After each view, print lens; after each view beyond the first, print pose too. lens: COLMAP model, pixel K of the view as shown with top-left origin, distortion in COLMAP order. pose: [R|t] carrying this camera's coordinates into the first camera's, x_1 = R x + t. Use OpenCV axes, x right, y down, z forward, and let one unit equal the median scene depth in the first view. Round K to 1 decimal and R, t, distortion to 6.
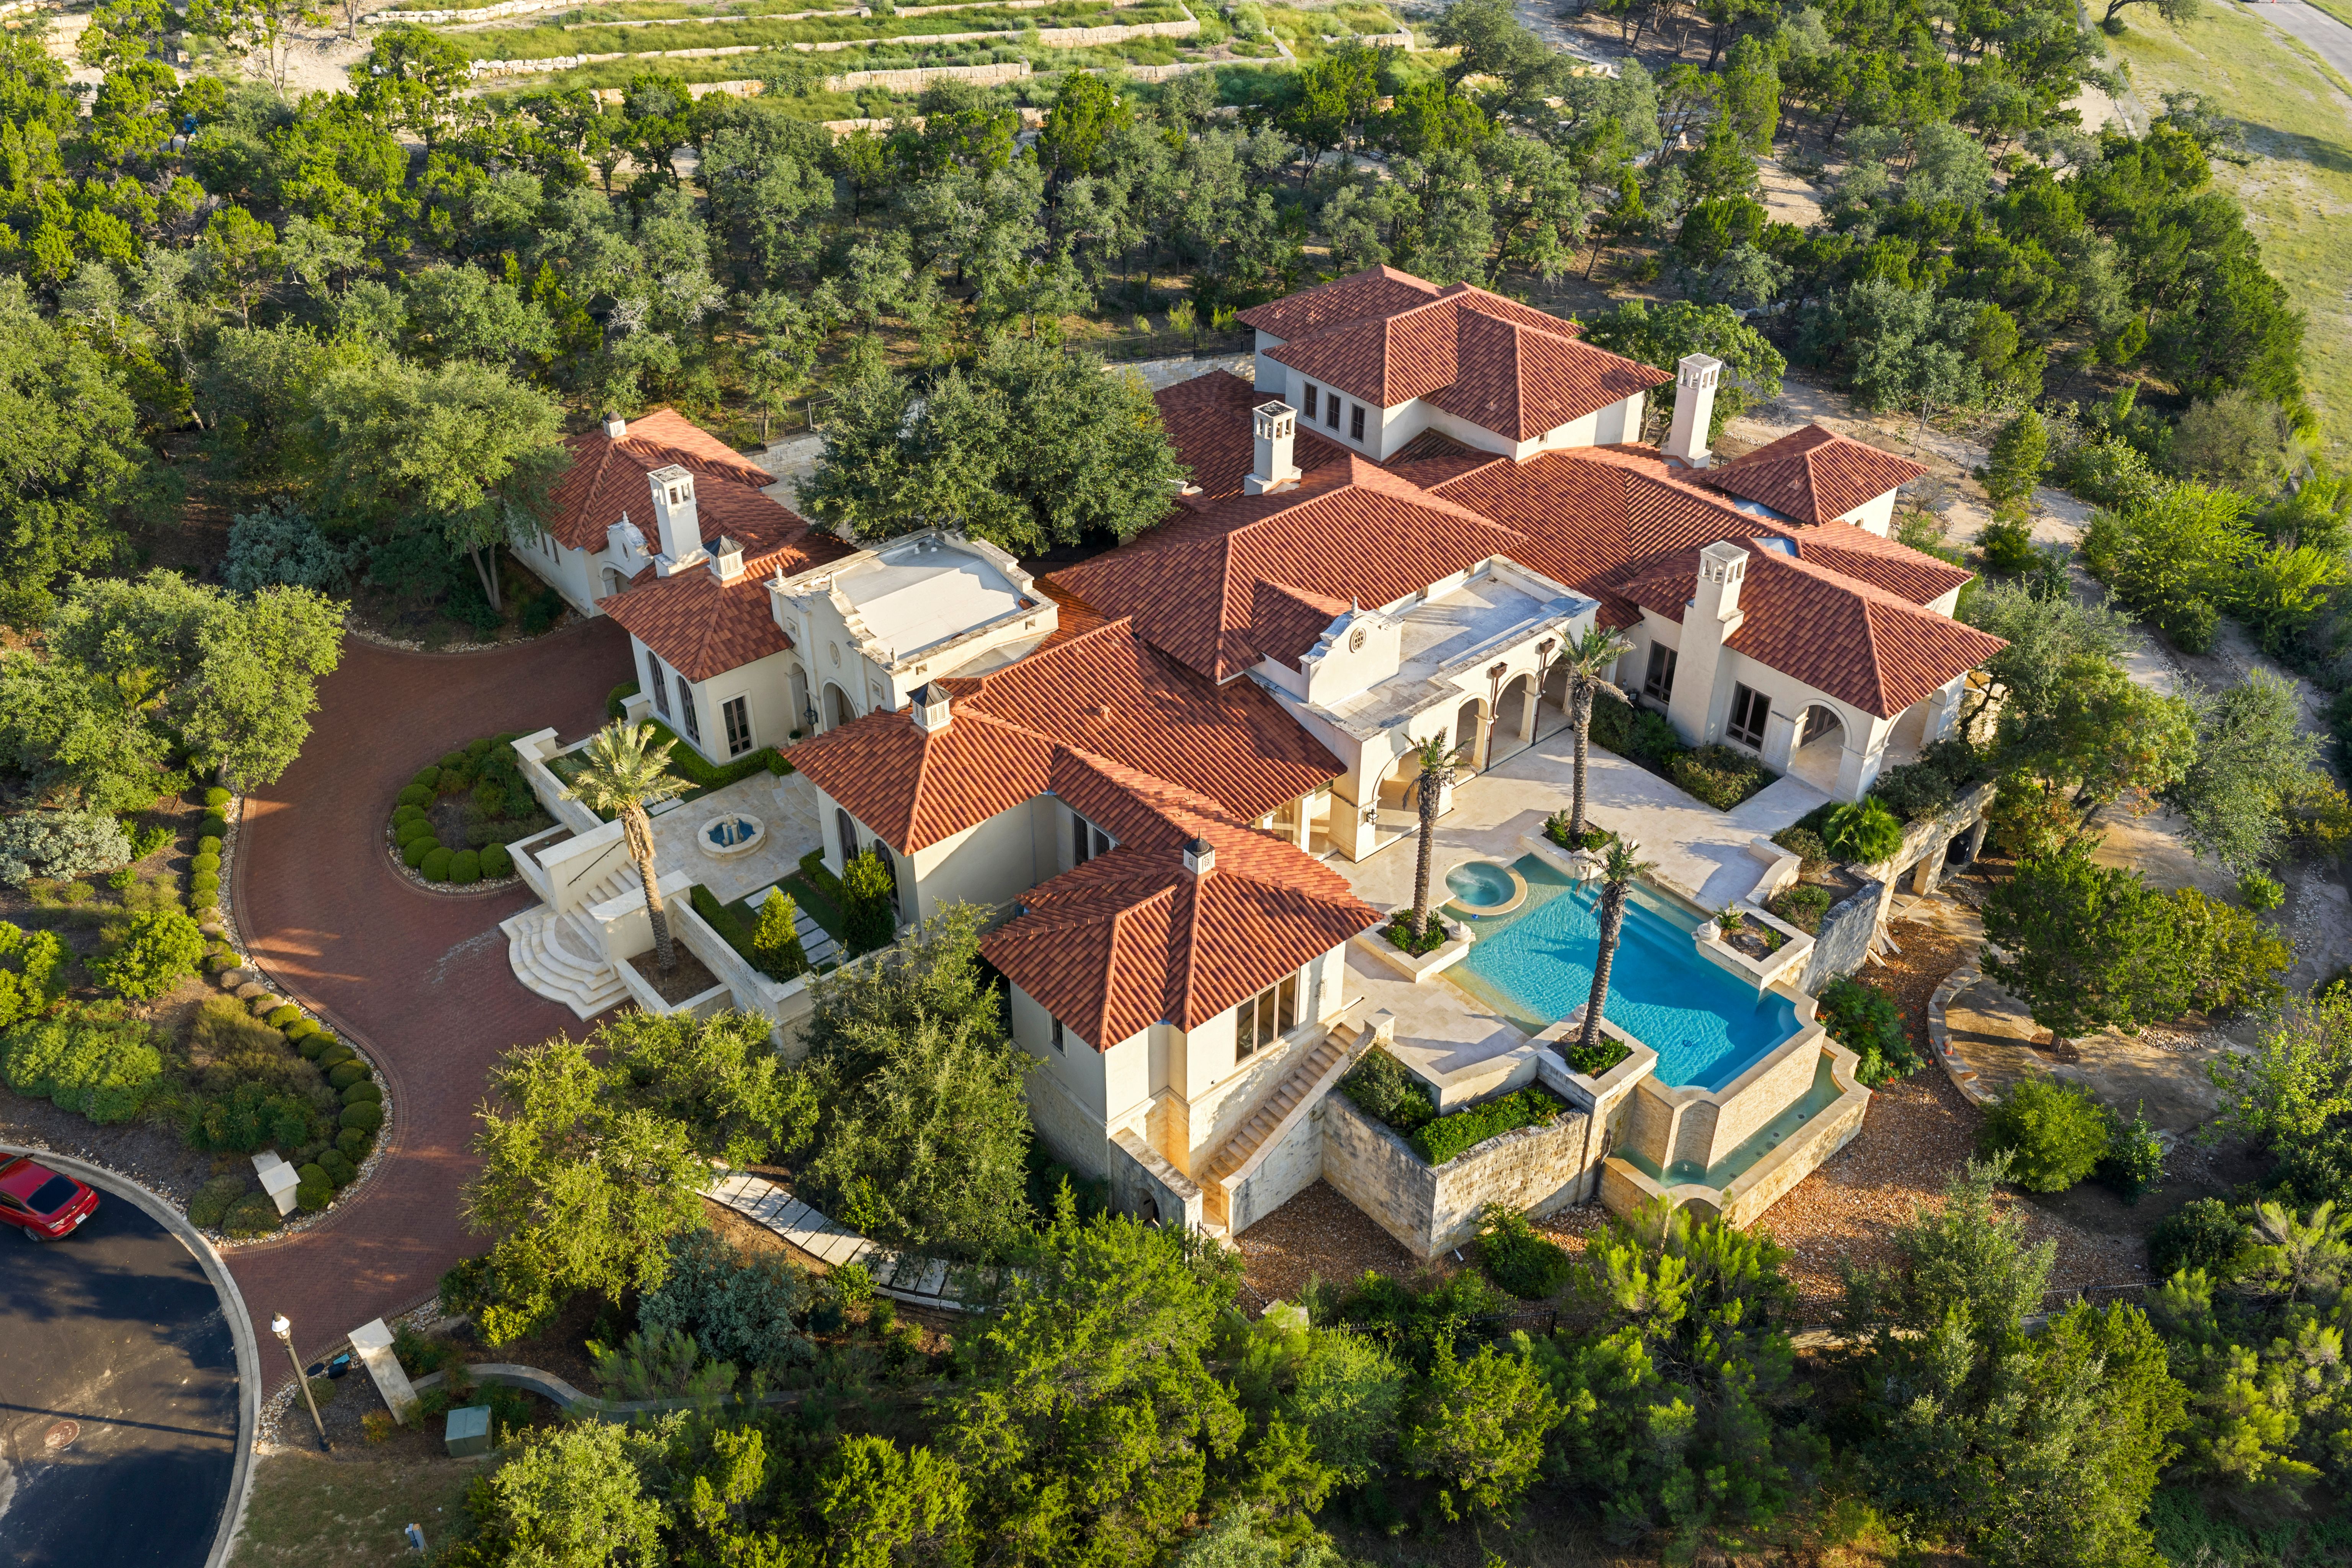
lens RADIAL K [[1926.7, 0, 1171.8], [0, 1926.7, 722.4], [0, 0, 1]] dist [0.002787, -0.005536]
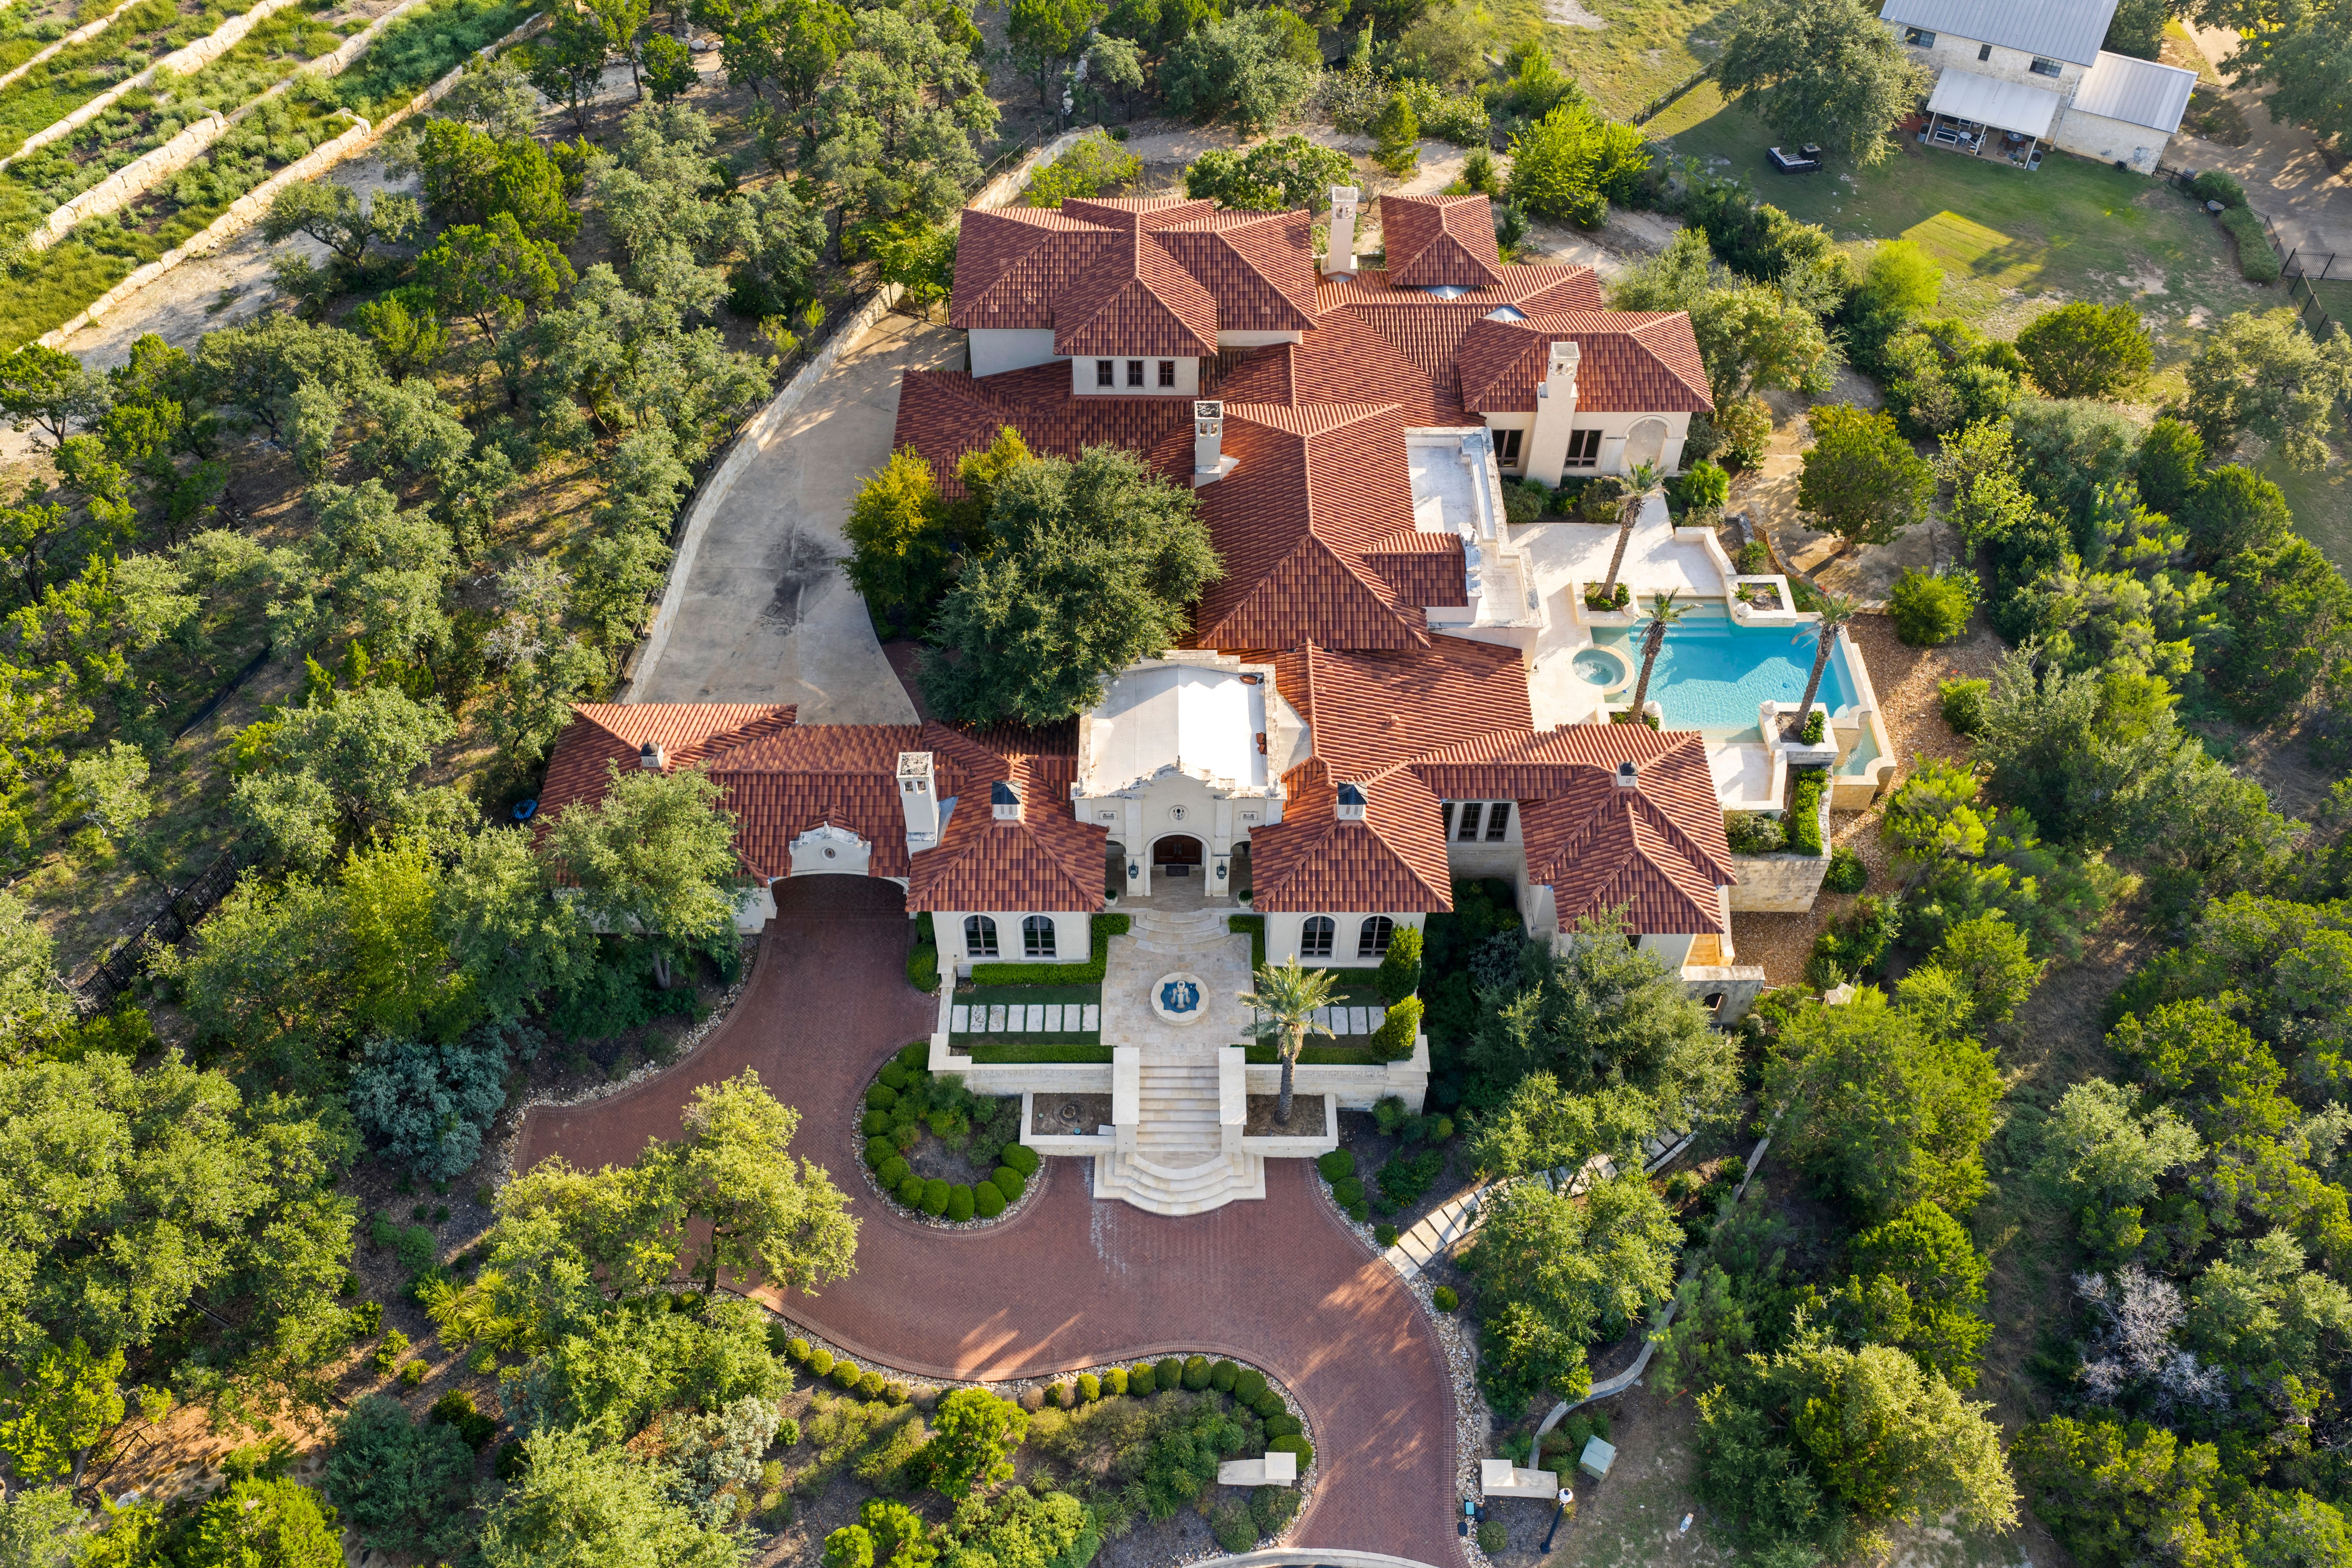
lens RADIAL K [[1926.7, 0, 1171.8], [0, 1926.7, 722.4], [0, 0, 1]] dist [0.002787, -0.005536]
pose [[0.655355, -0.563800, 0.502633, -0.728492], [0.420508, 0.825132, 0.377268, -0.514035], [-0.627442, -0.035883, 0.777836, 0.144601]]
